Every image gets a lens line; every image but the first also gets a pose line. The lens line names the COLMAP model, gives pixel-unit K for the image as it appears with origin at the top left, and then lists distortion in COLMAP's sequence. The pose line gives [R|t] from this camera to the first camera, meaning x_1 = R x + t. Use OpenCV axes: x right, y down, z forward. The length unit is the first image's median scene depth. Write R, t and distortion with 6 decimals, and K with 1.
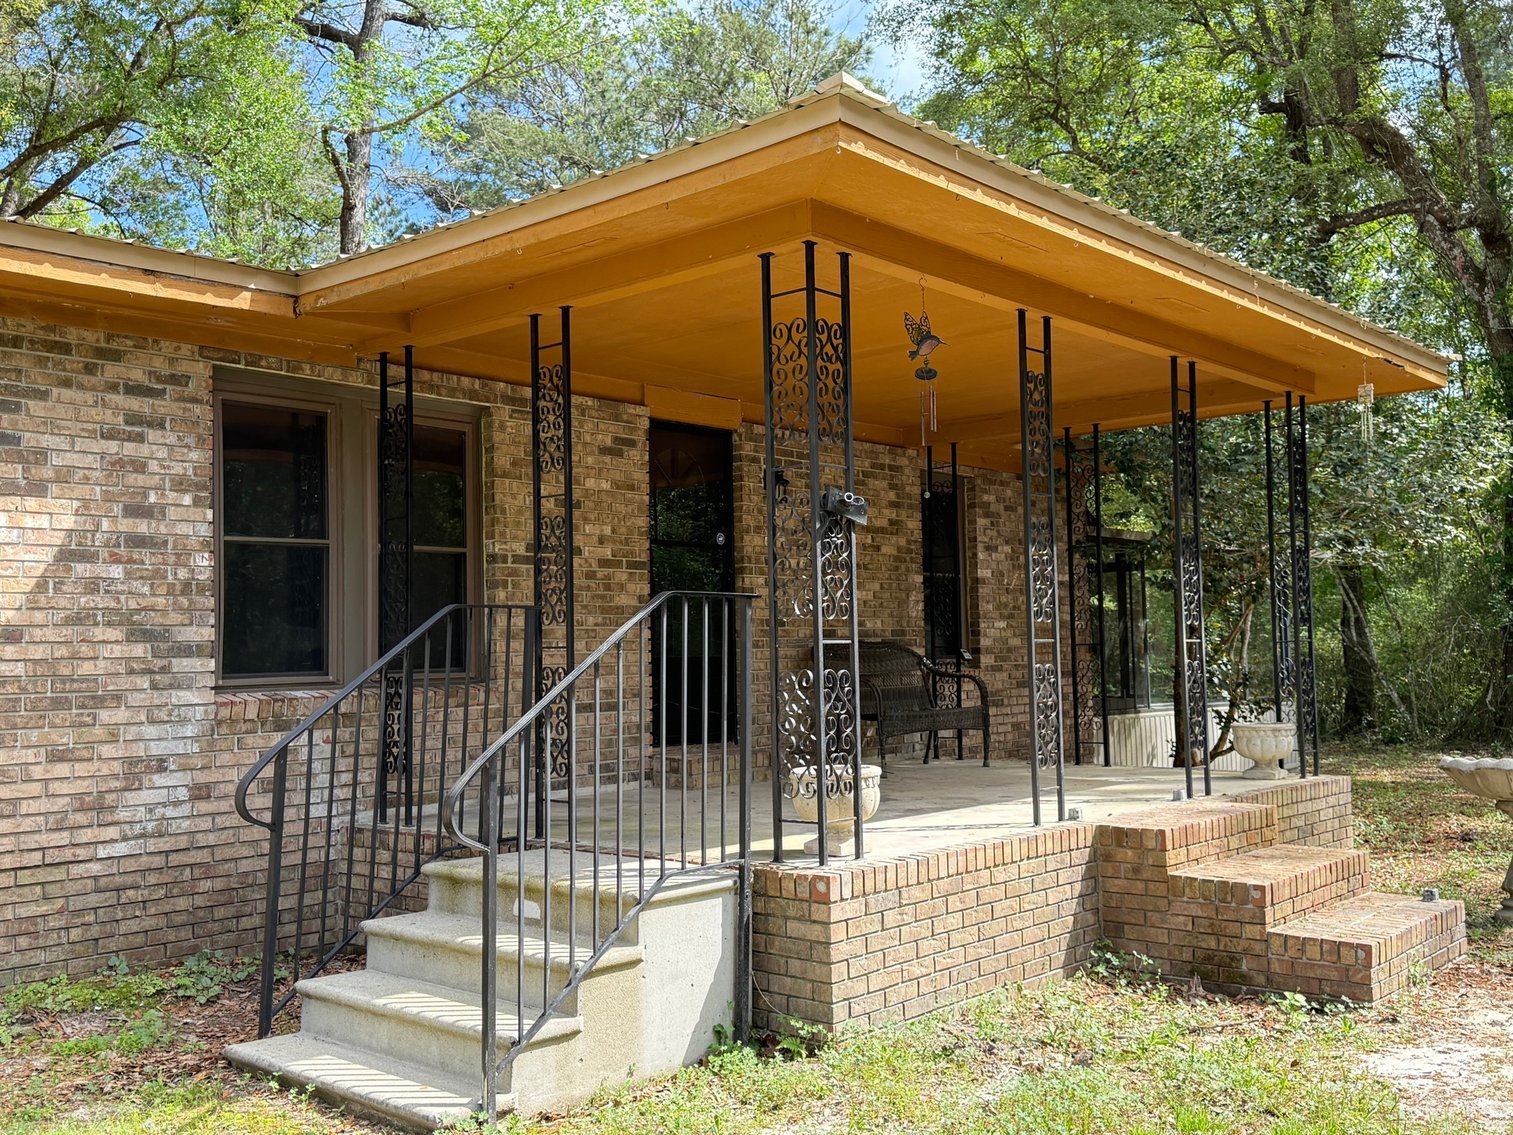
lens RADIAL K [[1469.9, 0, 757.6], [0, 1469.9, 581.4], [0, 0, 1]] dist [0.084388, 0.000000]
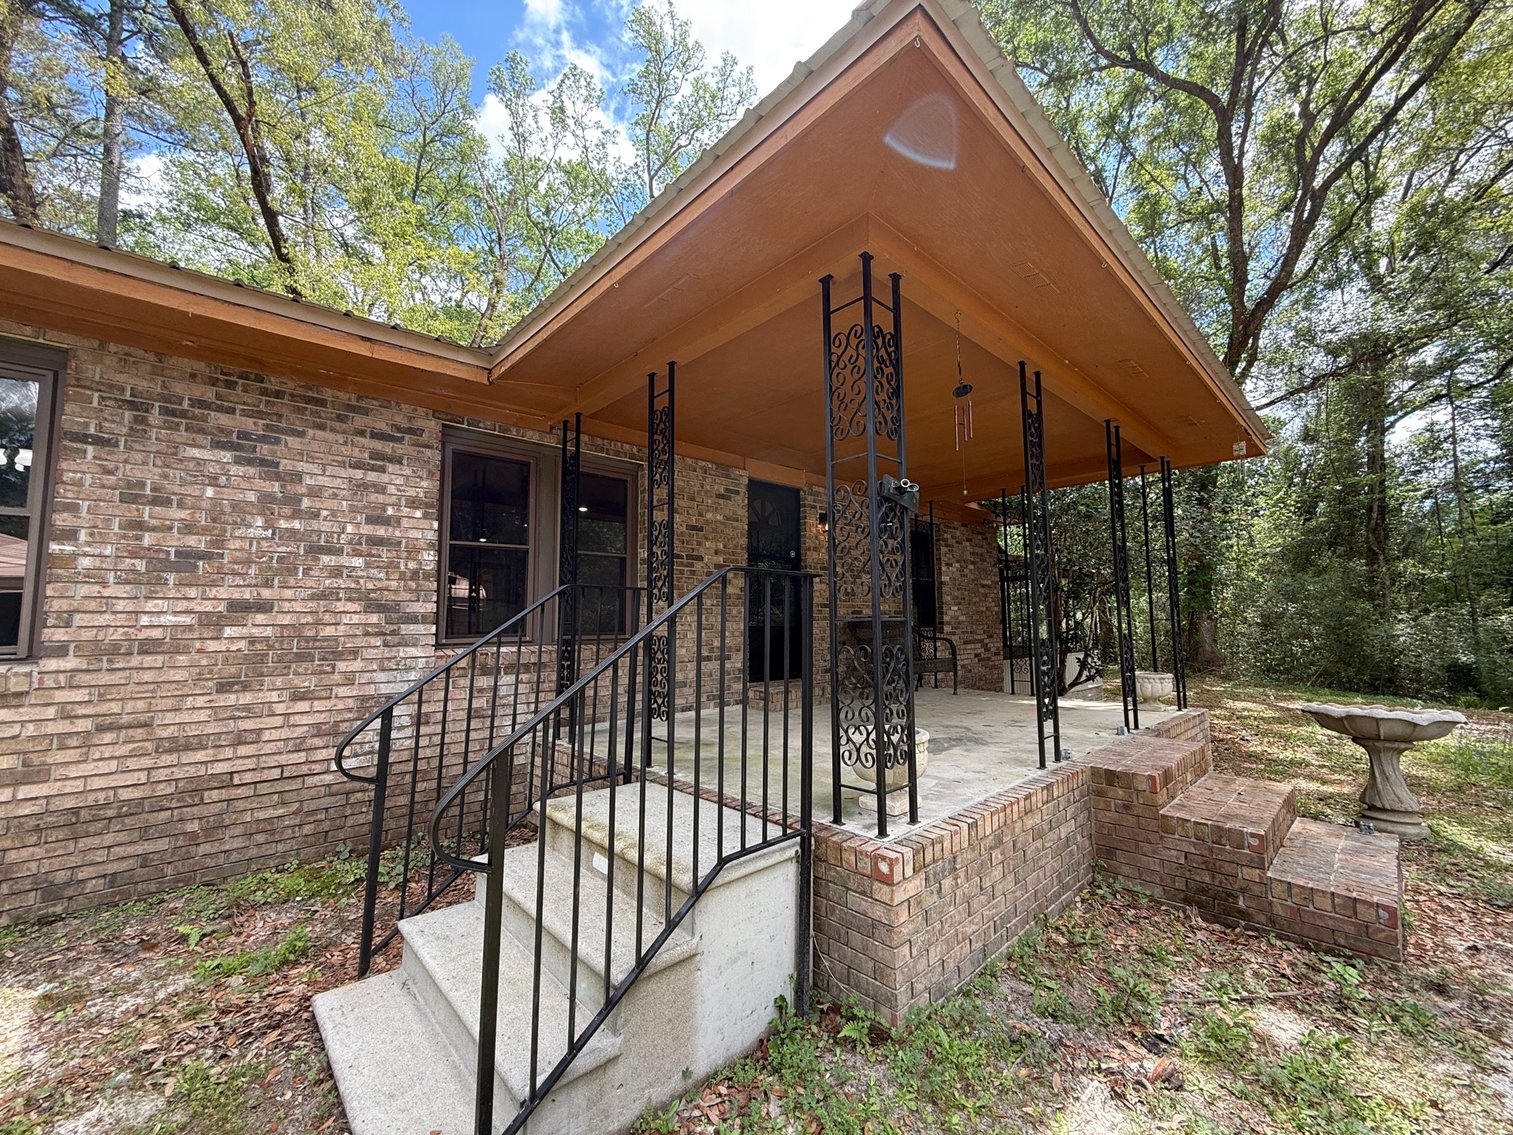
lens RADIAL K [[606.1, 0, 750.4], [0, 606.1, 568.8], [0, 0, 1]] dist [0.004372, 0.000074]
pose [[0.994664, 0.001480, -0.103159, -0.003400], [-0.005288, 0.999314, -0.036646, 0.018700], [0.103034, 0.036996, 0.993990, 0.472579]]
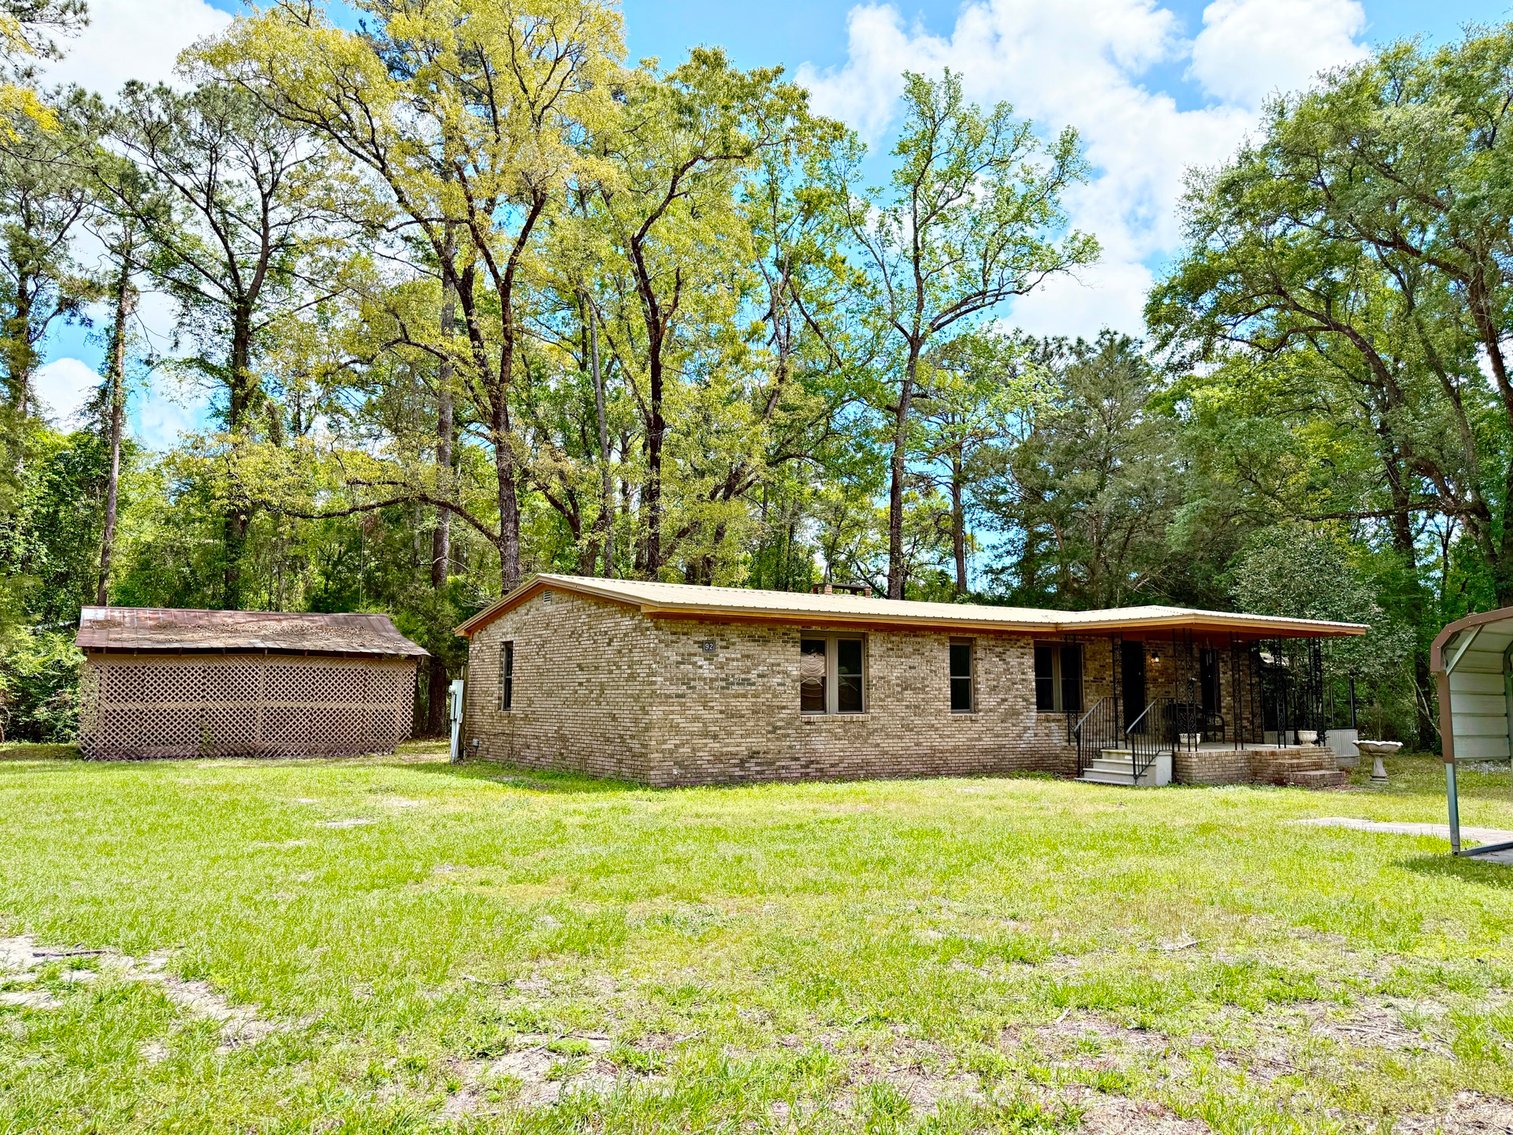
lens RADIAL K [[1037.2, 0, 746.7], [0, 1037.2, 554.5], [0, 0, 1]] dist [0.014503, -0.011009]
pose [[0.962774, -0.005737, -0.270246, -0.374879], [-0.014958, 0.997112, -0.074456, -0.165828], [0.269892, 0.075727, 0.959908, -2.417706]]
